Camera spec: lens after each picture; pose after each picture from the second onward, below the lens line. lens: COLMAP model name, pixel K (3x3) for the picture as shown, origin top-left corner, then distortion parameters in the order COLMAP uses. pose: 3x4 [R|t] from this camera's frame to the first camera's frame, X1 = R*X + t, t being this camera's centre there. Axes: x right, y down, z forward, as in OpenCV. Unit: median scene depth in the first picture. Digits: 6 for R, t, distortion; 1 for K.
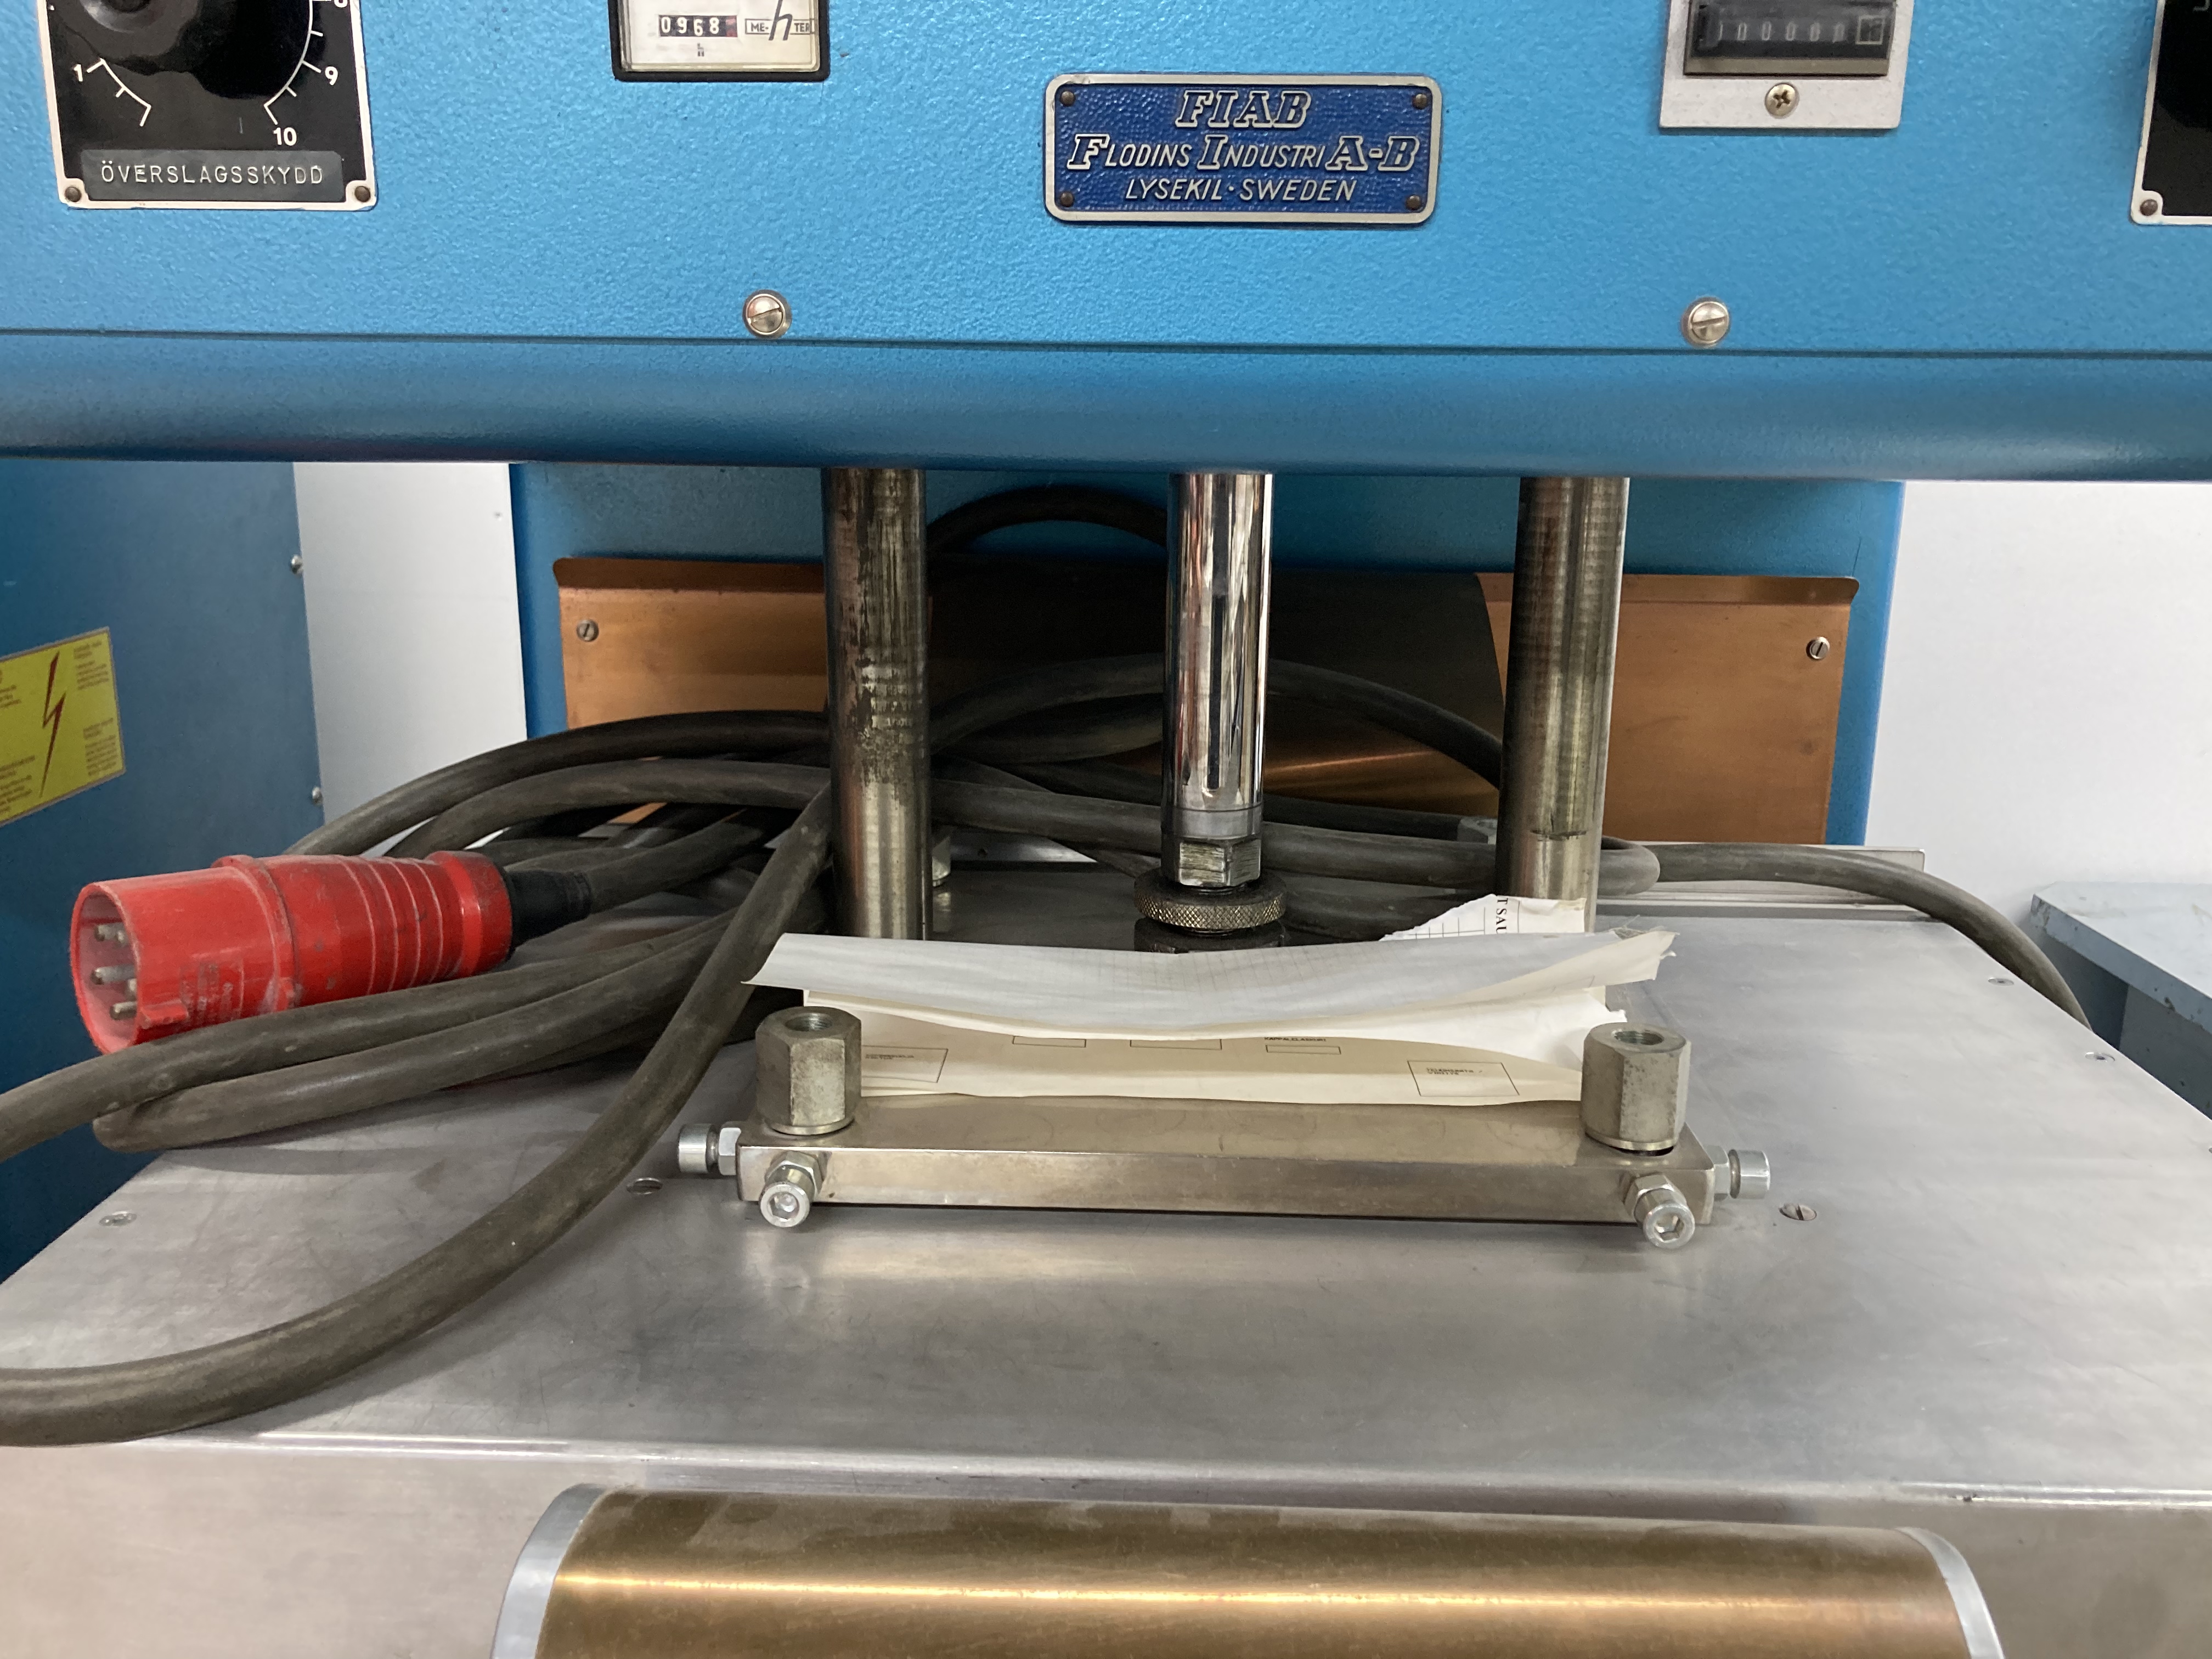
lens RADIAL K [[1886.7, 0, 1120.9], [0, 1886.7, 828.0], [0, 0, 1]] dist [0.066464, -0.020517]
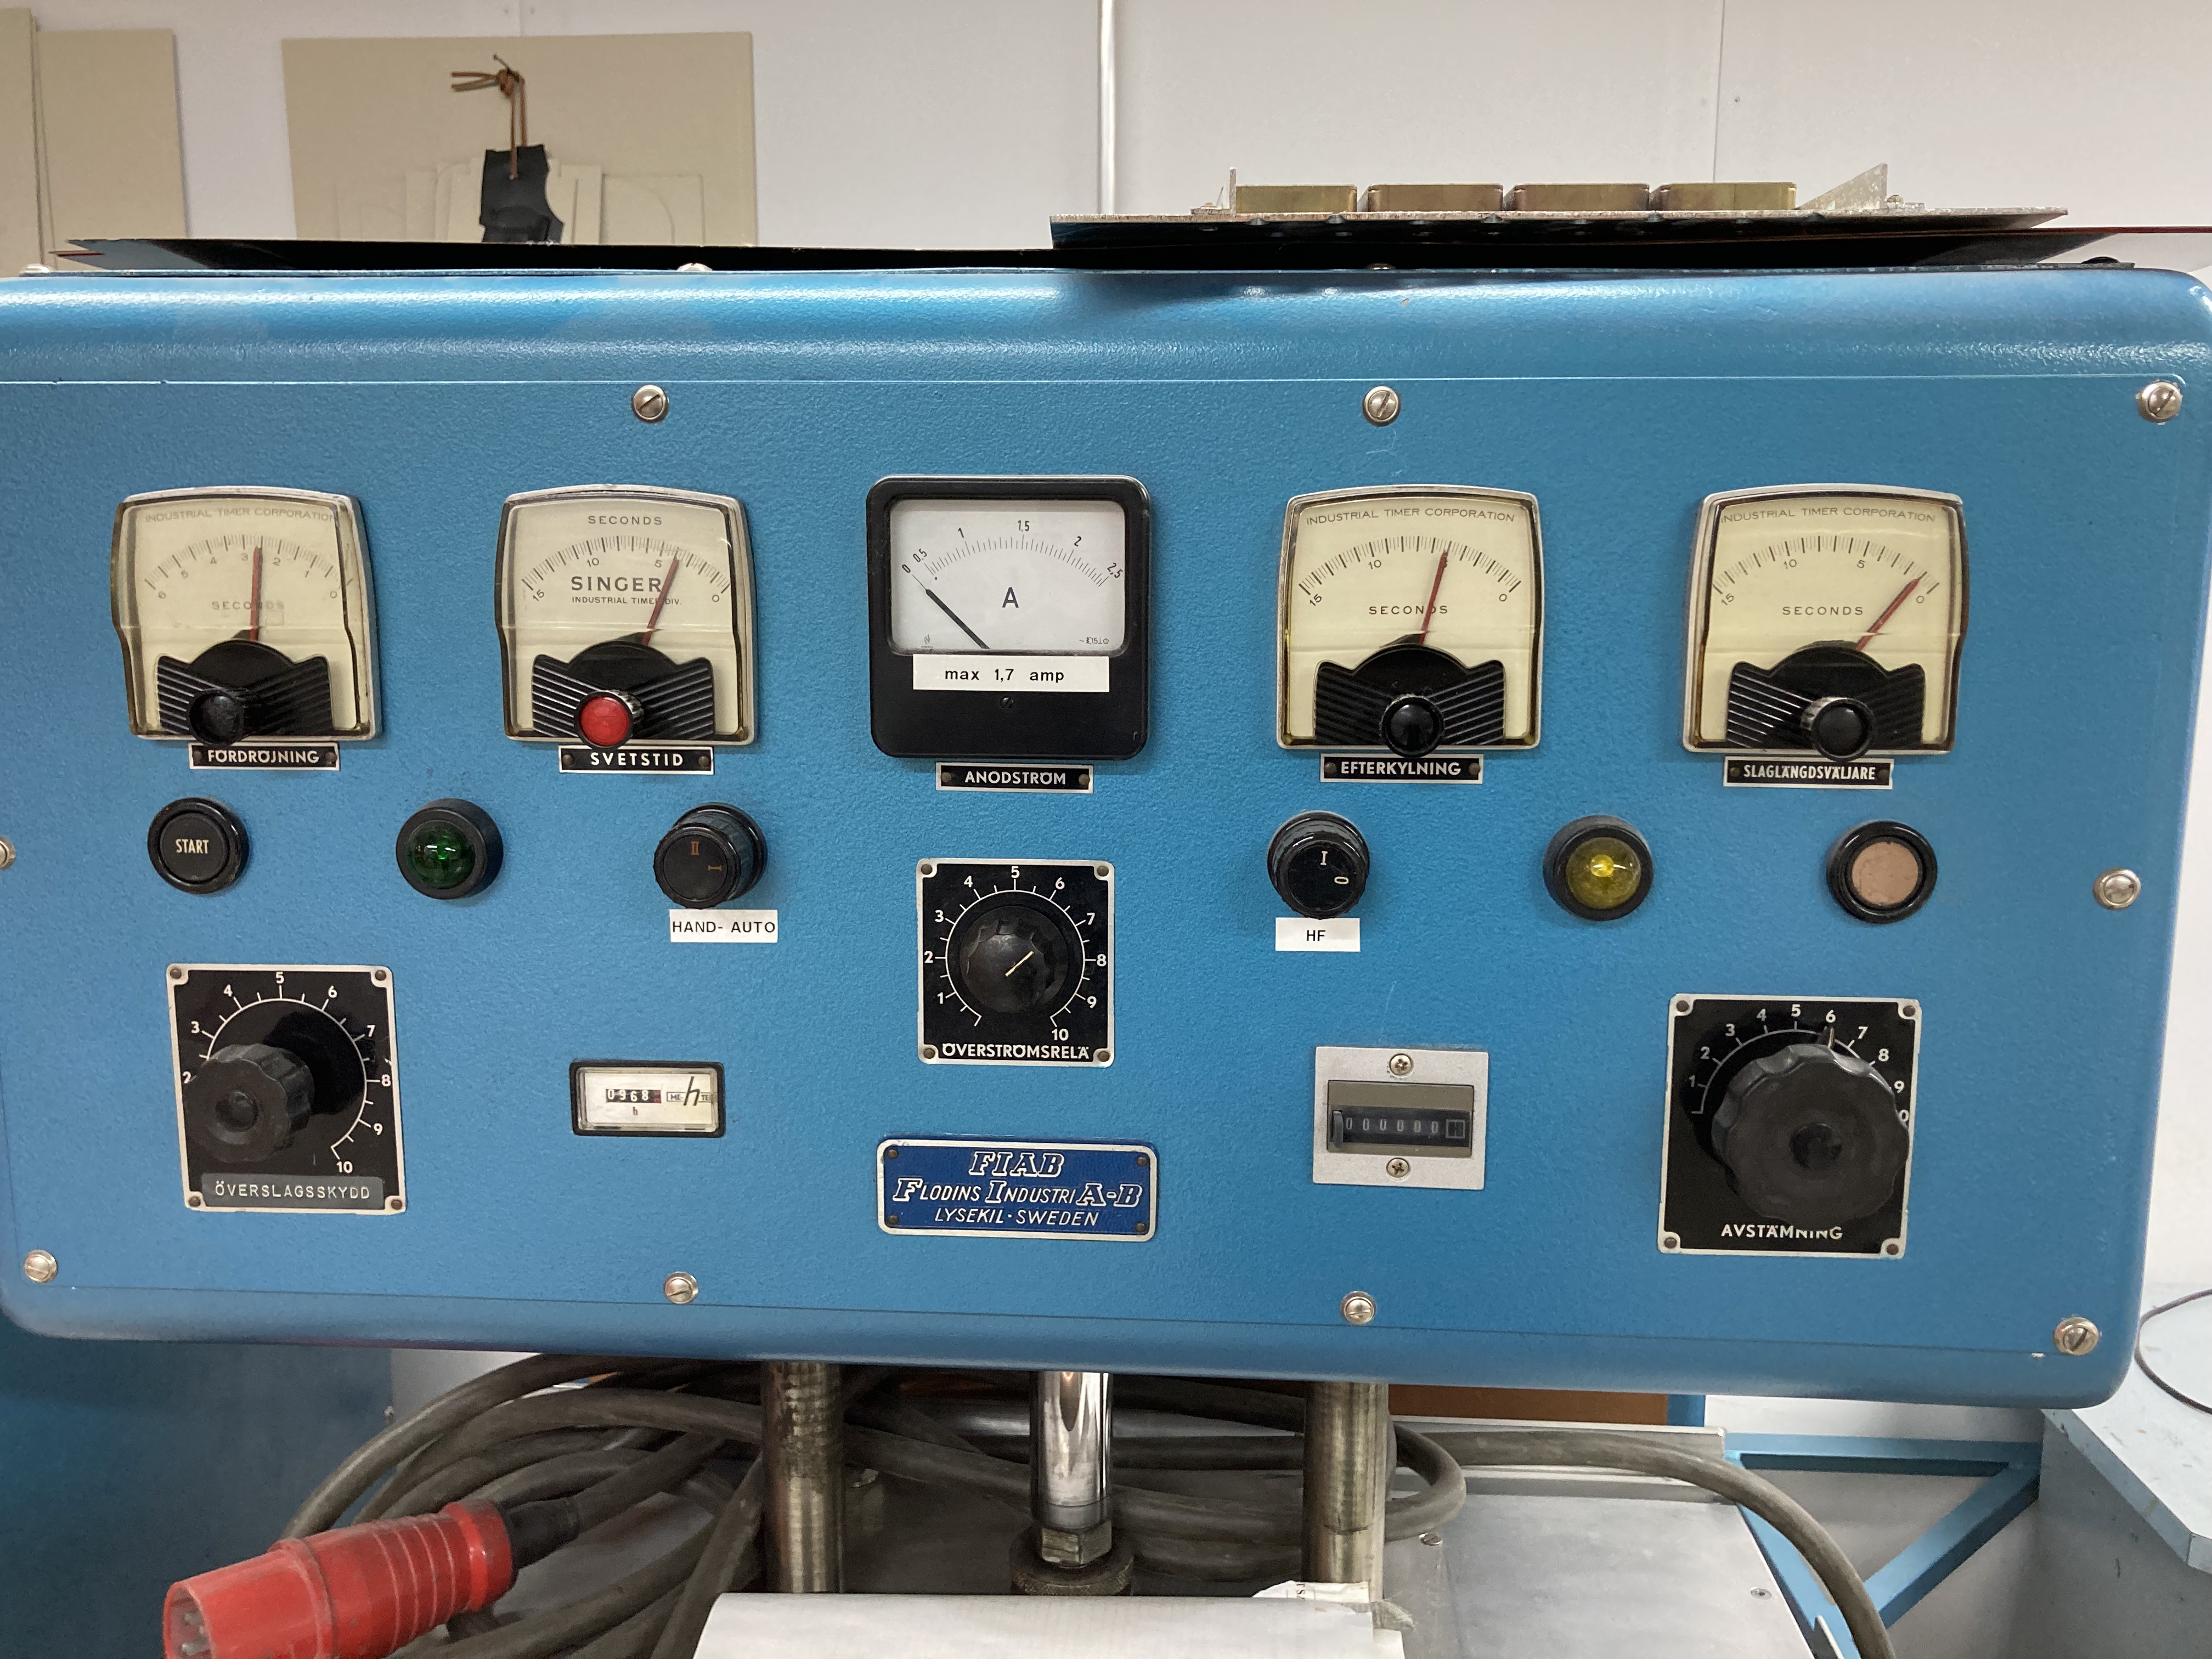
lens RADIAL K [[1886.7, 0, 1089.1], [0, 1886.7, 819.4], [0, 0, 1]] dist [0.066464, -0.020517]
pose [[0.998705, -0.012599, -0.049281, 0.178021], [0.008494, 0.996543, -0.082640, -0.484534], [0.050152, 0.082115, 0.995360, -0.375758]]
